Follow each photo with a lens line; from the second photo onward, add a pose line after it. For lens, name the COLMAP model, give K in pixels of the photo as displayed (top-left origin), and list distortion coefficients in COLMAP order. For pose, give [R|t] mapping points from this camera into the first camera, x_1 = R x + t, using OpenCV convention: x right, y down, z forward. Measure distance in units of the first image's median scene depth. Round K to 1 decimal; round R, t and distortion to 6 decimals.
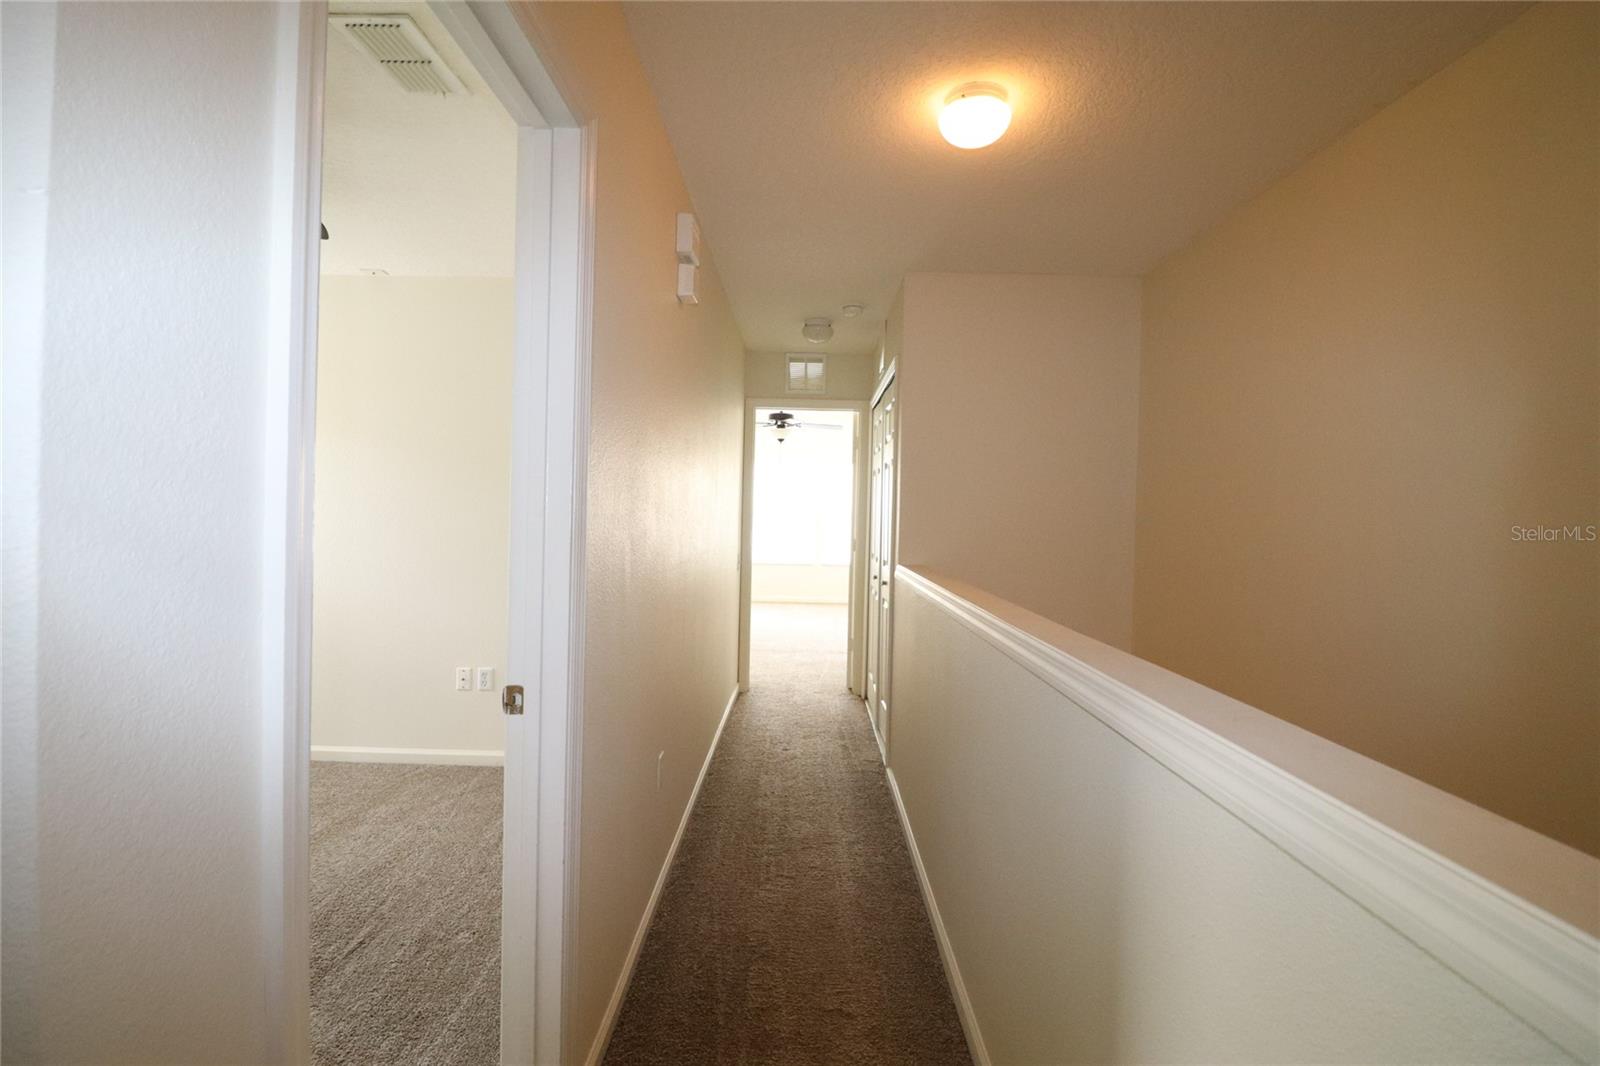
lens RADIAL K [[743.5, 0, 795.0], [0, 743.5, 519.7], [0, 0, 1]] dist [-0.011643, -0.000150]
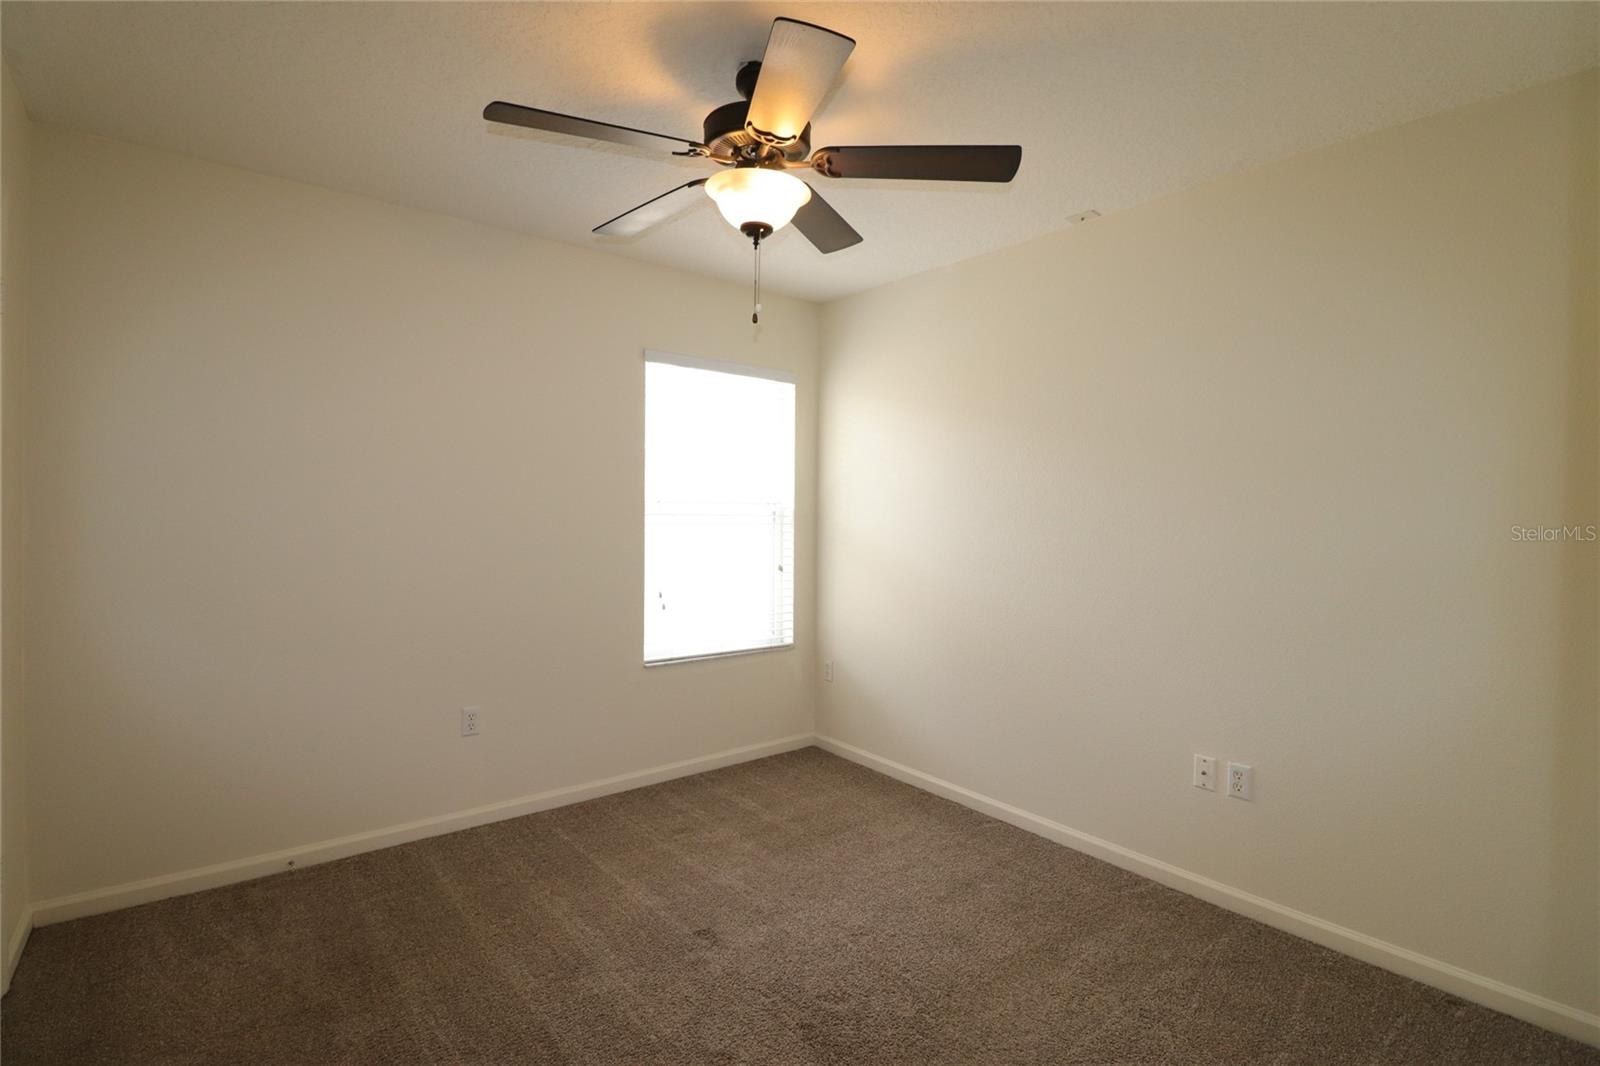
lens RADIAL K [[743.5, 0, 796.6], [0, 743.5, 530.9], [0, 0, 1]] dist [-0.011643, -0.000150]
pose [[0.629701, -0.000678, -0.776837, -0.171110], [-0.004503, 0.999980, -0.004523, -0.003442], [0.776824, 0.006346, 0.629685, 0.308425]]
